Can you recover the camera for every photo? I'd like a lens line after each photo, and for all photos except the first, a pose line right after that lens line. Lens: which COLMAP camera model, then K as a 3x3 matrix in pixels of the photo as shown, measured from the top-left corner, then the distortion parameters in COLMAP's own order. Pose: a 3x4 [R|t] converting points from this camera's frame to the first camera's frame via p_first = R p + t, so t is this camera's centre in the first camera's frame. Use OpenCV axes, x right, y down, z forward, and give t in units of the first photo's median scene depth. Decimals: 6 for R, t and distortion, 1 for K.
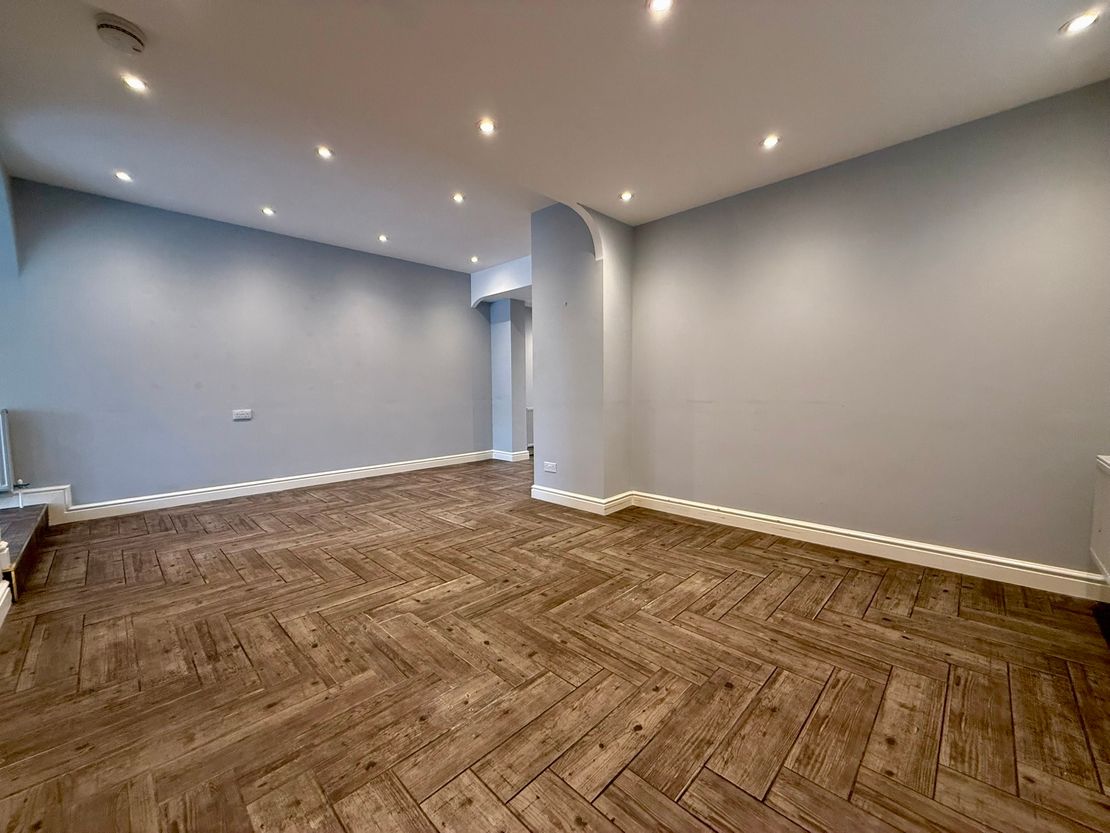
lens RADIAL K [[440.4, 0, 551.7], [0, 440.4, 416.5], [0, 0, 1]] dist [-0.006599, 0.001013]
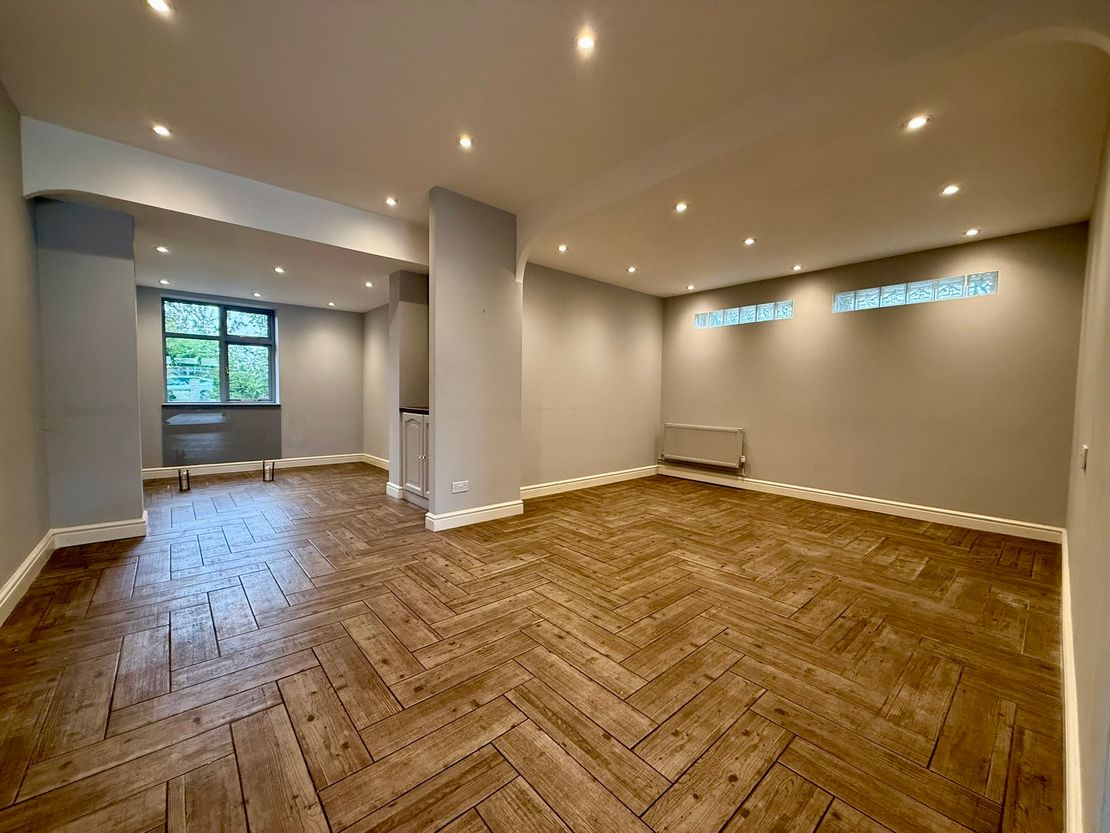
lens RADIAL K [[440.4, 0, 553.8], [0, 440.4, 412.5], [0, 0, 1]] dist [-0.006599, 0.001013]
pose [[0.078560, -0.030476, 0.996443, -1.283718], [0.050944, 0.998349, 0.026518, -0.071062], [-0.995607, 0.048680, 0.079983, 1.089782]]
